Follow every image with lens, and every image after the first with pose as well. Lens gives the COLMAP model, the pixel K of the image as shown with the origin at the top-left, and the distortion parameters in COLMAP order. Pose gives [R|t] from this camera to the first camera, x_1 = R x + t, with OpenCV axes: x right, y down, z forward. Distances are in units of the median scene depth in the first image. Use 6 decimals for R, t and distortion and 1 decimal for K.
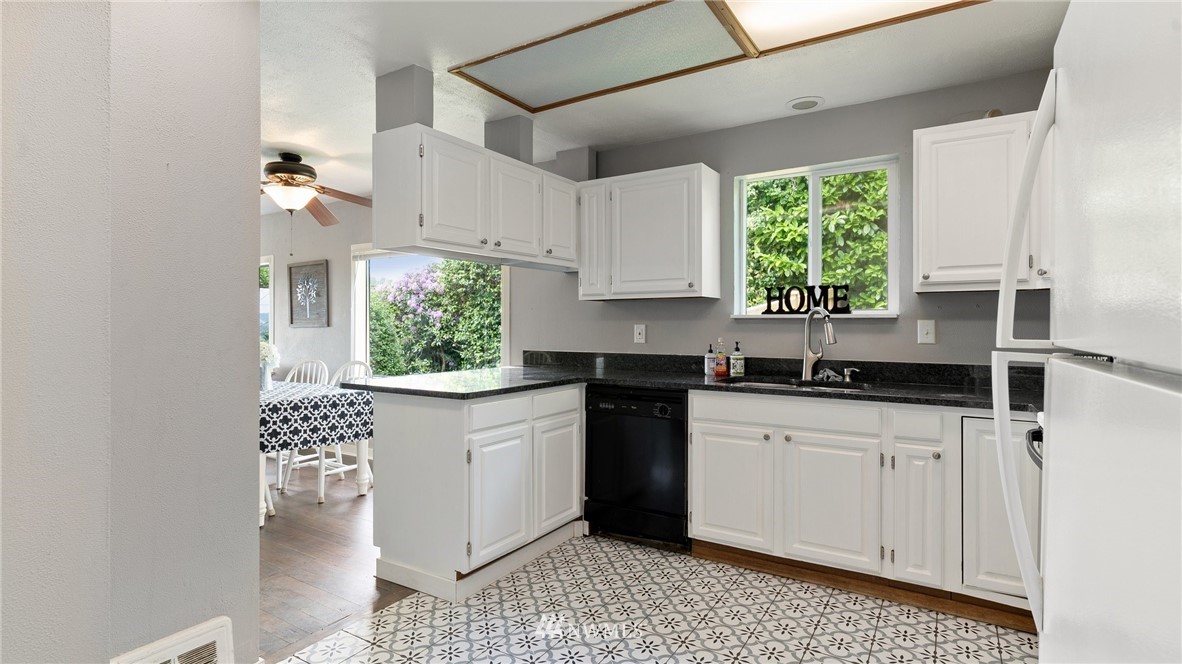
lens RADIAL K [[567.8, 0, 583.1], [0, 567.8, 330.3], [0, 0, 1]] dist [0.001905, -0.000501]
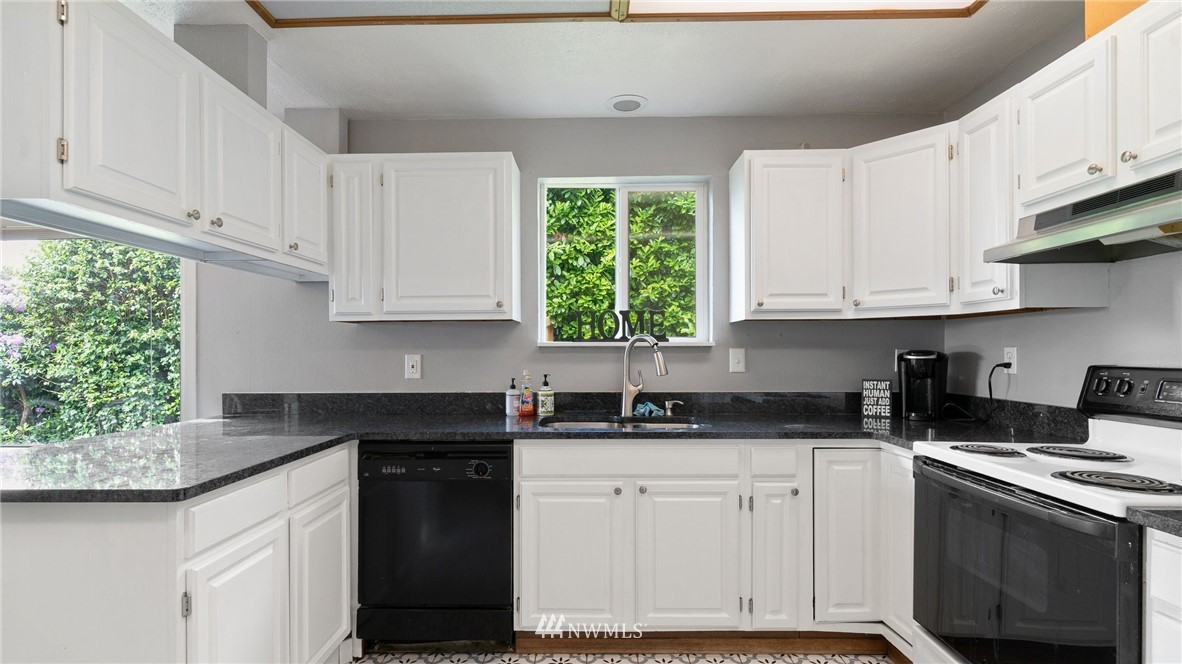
lens RADIAL K [[567.3, 0, 582.0], [0, 567.3, 353.3], [0, 0, 1]] dist [-0.001386, -0.000219]
pose [[0.854945, -0.006855, 0.518673, -0.116152], [0.010639, 0.999934, -0.004320, -0.006842], [-0.518609, 0.009212, 0.854962, 0.255714]]
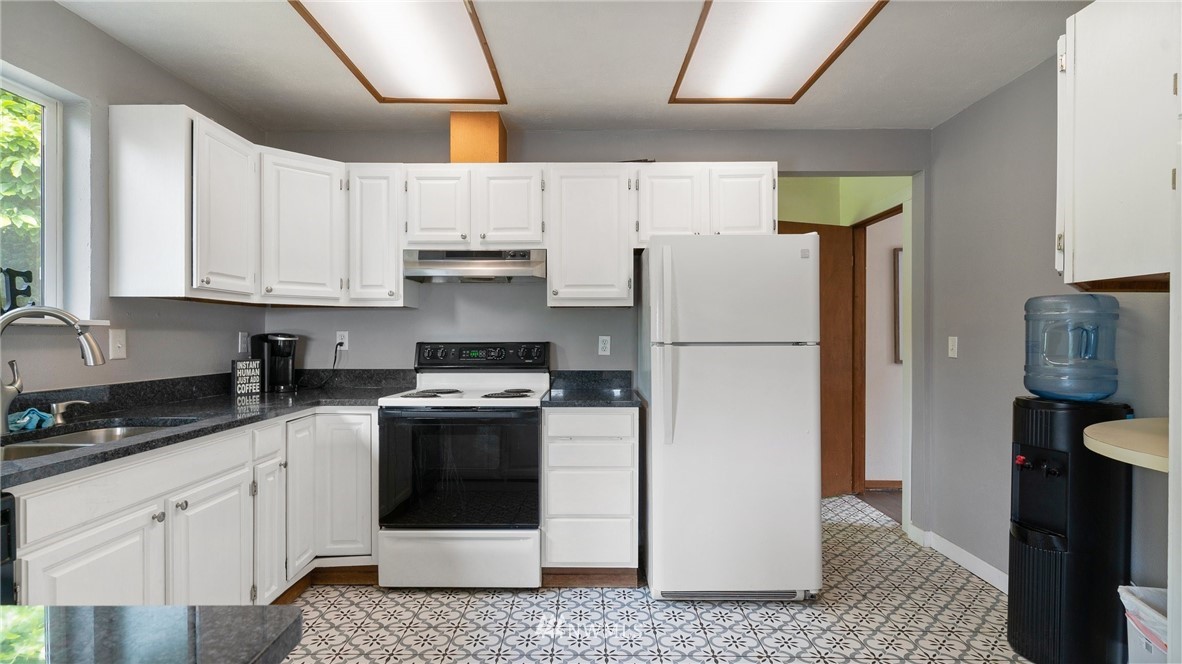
lens RADIAL K [[567.8, 0, 583.1], [0, 567.8, 330.3], [0, 0, 1]] dist [0.001905, -0.000501]
pose [[-0.527263, 0.007288, 0.849671, -0.355280], [0.010634, 0.999941, -0.001978, -0.006889], [-0.849636, 0.007993, -0.527309, 0.741709]]
